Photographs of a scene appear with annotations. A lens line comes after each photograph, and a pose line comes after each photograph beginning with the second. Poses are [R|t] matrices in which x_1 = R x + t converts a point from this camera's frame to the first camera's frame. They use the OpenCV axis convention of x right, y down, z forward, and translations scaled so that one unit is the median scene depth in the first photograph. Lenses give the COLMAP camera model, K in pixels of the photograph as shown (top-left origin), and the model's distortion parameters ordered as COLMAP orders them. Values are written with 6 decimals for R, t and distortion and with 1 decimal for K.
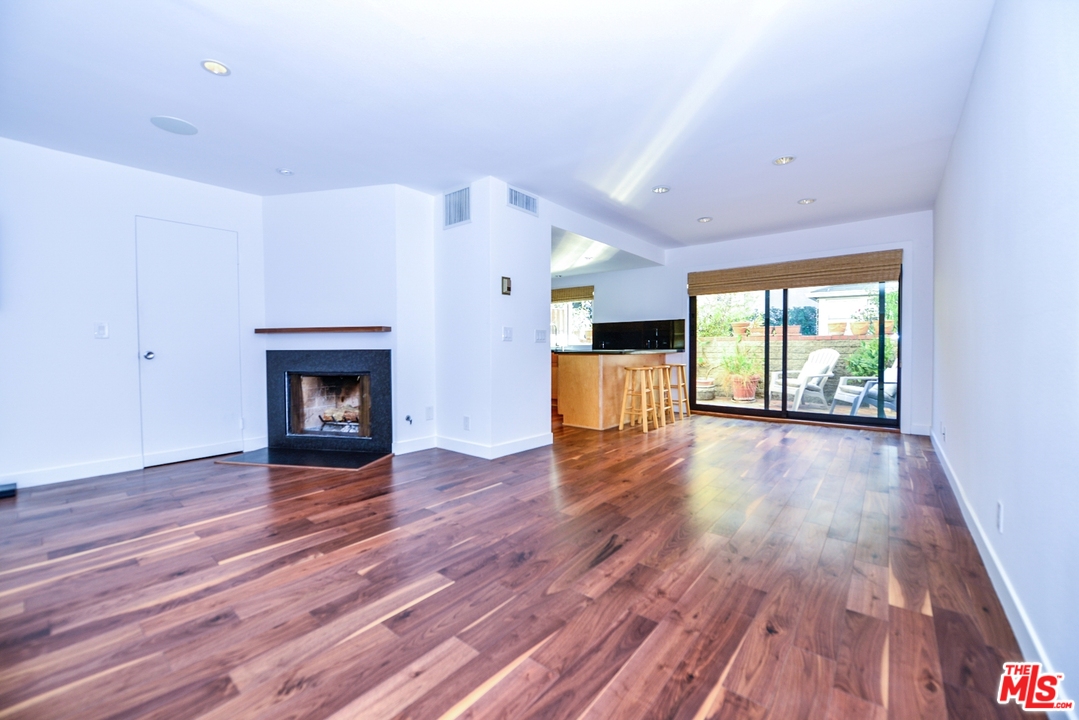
lens RADIAL K [[432.6, 0, 535.8], [0, 432.6, 356.4], [0, 0, 1]] dist [-0.014091, -0.001426]
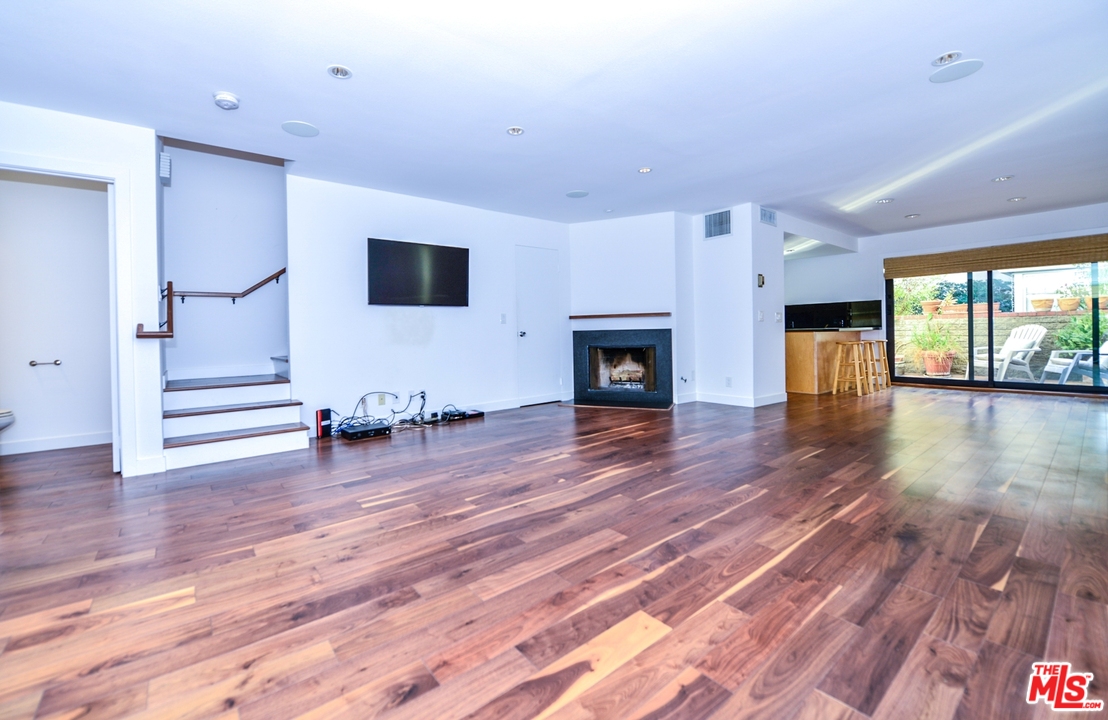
lens RADIAL K [[457.0, 0, 529.4], [0, 457.0, 333.7], [0, 0, 1]] dist [-0.019453, -0.000905]
pose [[0.974387, -0.012143, -0.224551, -0.327783], [0.008178, 0.999794, -0.018581, 0.017370], [0.224730, 0.016269, 0.974285, -0.396437]]
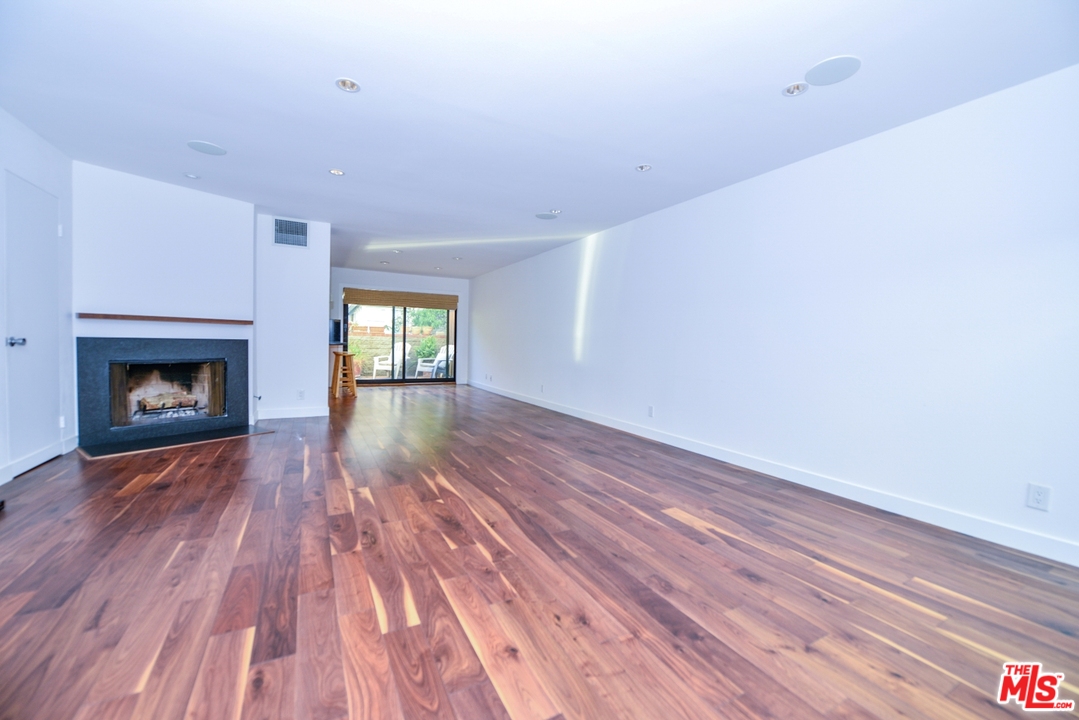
lens RADIAL K [[432.6, 0, 542.0], [0, 432.6, 358.7], [0, 0, 1]] dist [-0.014091, -0.001426]
pose [[0.379632, -0.020423, 0.924912, -0.823512], [-0.005635, 0.999687, 0.024387, 0.002519], [-0.925120, -0.014470, 0.379398, -0.161682]]
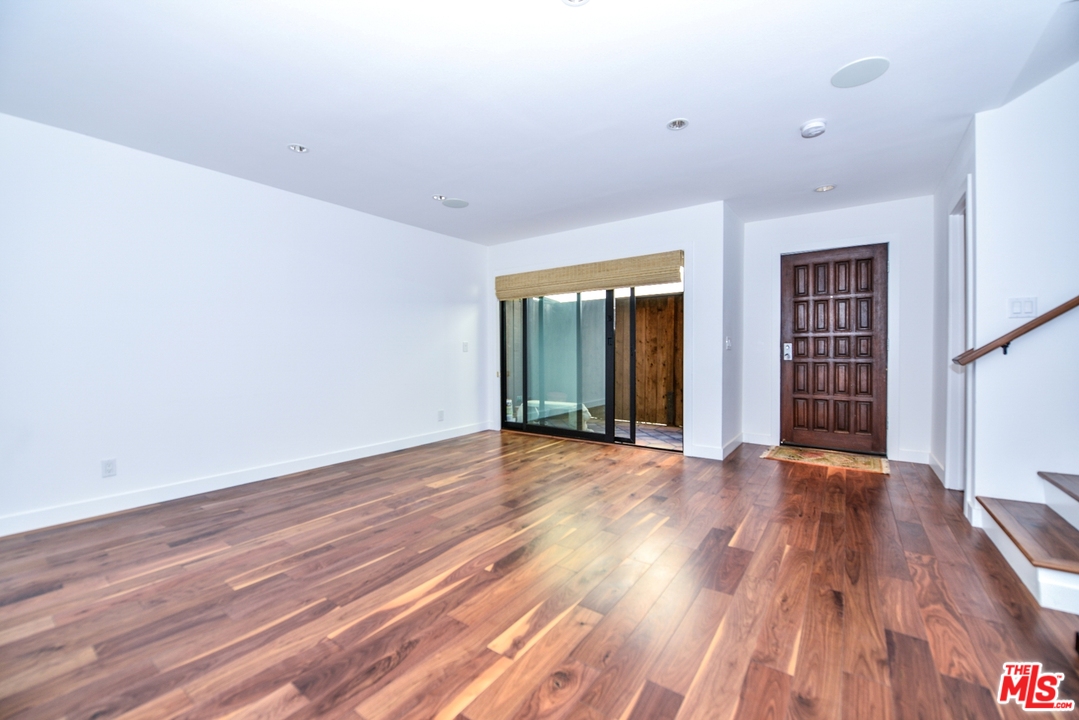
lens RADIAL K [[432.6, 0, 536.7], [0, 432.6, 355.2], [0, 0, 1]] dist [-0.014091, -0.001426]
pose [[-0.998028, 0.010983, -0.061802, -0.432904], [0.008841, 0.999355, 0.034819, -0.023930], [0.062144, 0.034204, -0.997481, 0.512441]]
